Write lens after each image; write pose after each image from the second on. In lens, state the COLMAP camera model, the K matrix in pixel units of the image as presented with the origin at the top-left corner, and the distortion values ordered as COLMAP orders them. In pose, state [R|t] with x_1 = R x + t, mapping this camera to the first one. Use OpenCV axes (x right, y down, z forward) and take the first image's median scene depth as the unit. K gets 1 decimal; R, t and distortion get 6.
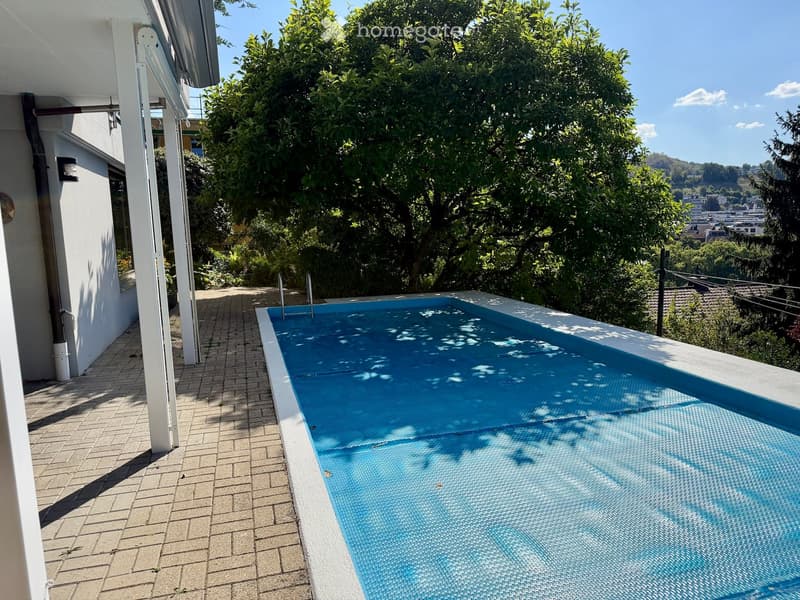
lens RADIAL K [[560.3, 0, 400.0], [0, 560.3, 300.0], [0, 0, 1]] dist [0.105031, -0.153212]
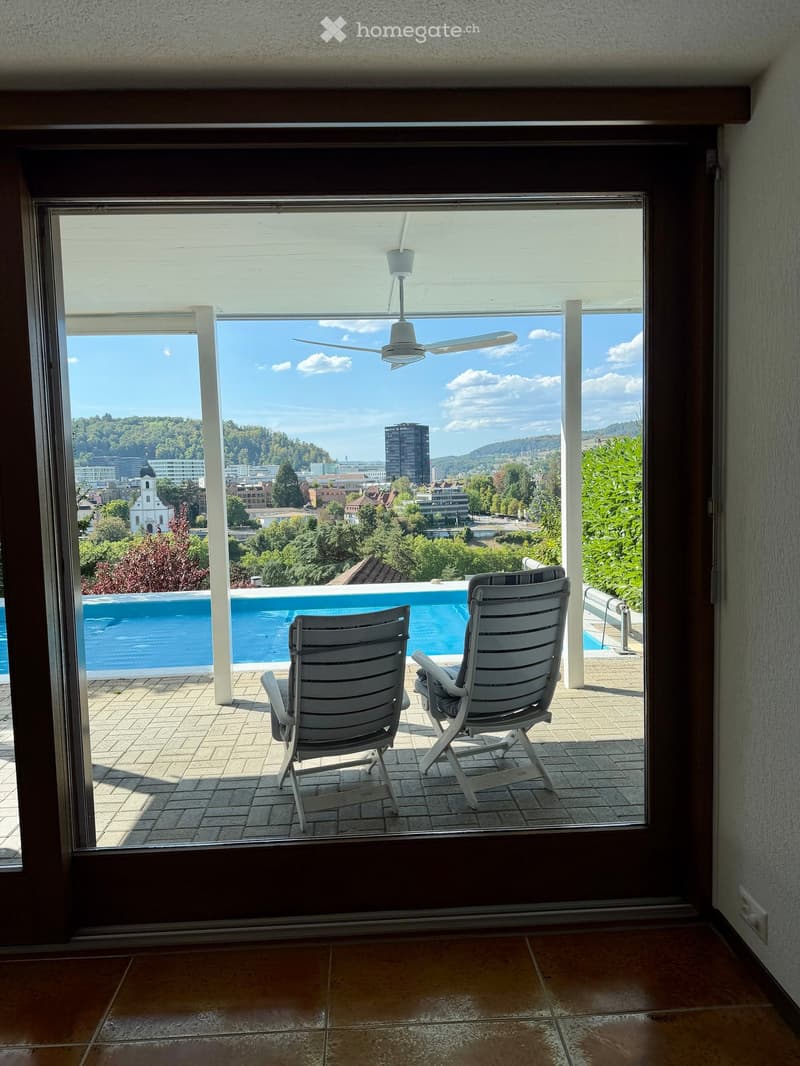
lens RADIAL K [[746.6, 0, 395.1], [0, 746.6, 519.2], [0, 0, 1]] dist [0.105031, -0.153212]
pose [[0.242885, -0.045377, 0.968993, -1.272300], [0.159450, 0.987186, 0.006261, -0.013015], [-0.956861, 0.152986, 0.247009, 0.268122]]
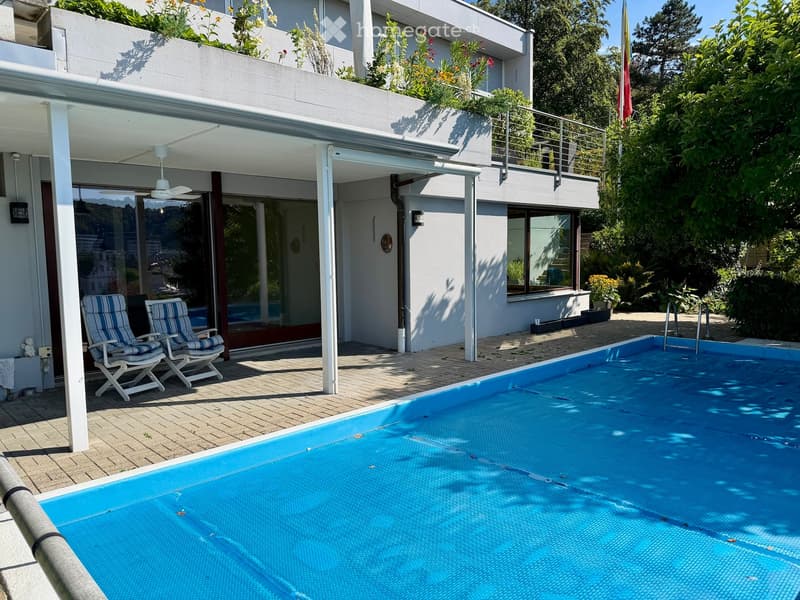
lens RADIAL K [[560.3, 0, 400.0], [0, 560.3, 300.0], [0, 0, 1]] dist [0.105031, -0.153212]
pose [[0.451663, 0.091985, -0.887434, 0.867212], [-0.118702, 0.992024, 0.042412, -0.077715], [0.884257, 0.086184, 0.458980, 0.319905]]
